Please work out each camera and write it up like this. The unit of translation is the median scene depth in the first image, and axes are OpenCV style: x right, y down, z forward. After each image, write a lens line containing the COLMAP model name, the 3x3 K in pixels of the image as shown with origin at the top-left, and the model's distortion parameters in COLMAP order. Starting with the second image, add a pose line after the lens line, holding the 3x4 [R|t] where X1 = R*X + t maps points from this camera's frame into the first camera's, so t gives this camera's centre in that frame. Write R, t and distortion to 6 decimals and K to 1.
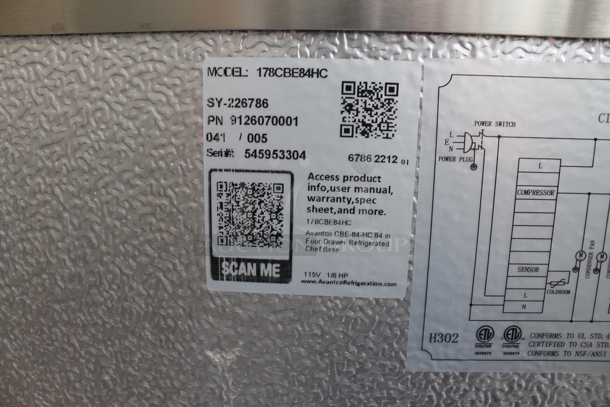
lens RADIAL K [[303.3, 0, 282.9], [0, 303.3, 201.0], [0, 0, 1]] dist [-0.058040, 0.011120]
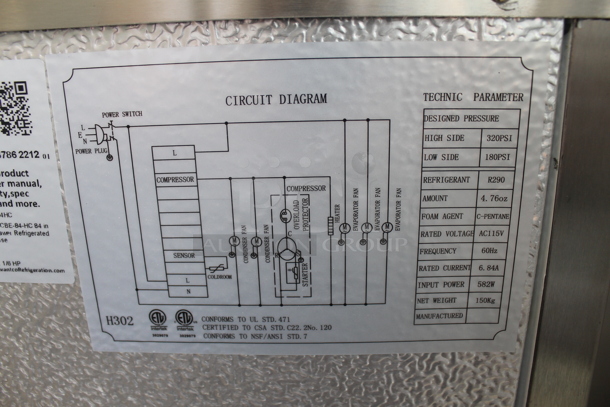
lens RADIAL K [[303.3, 0, 307.9], [0, 303.3, 207.0], [0, 0, 1]] dist [-0.058040, 0.011120]
pose [[0.999251, -0.035310, 0.015835, 1.226389], [0.034492, 0.998191, 0.049253, 0.028315], [-0.017545, -0.048670, 0.998661, -0.046812]]
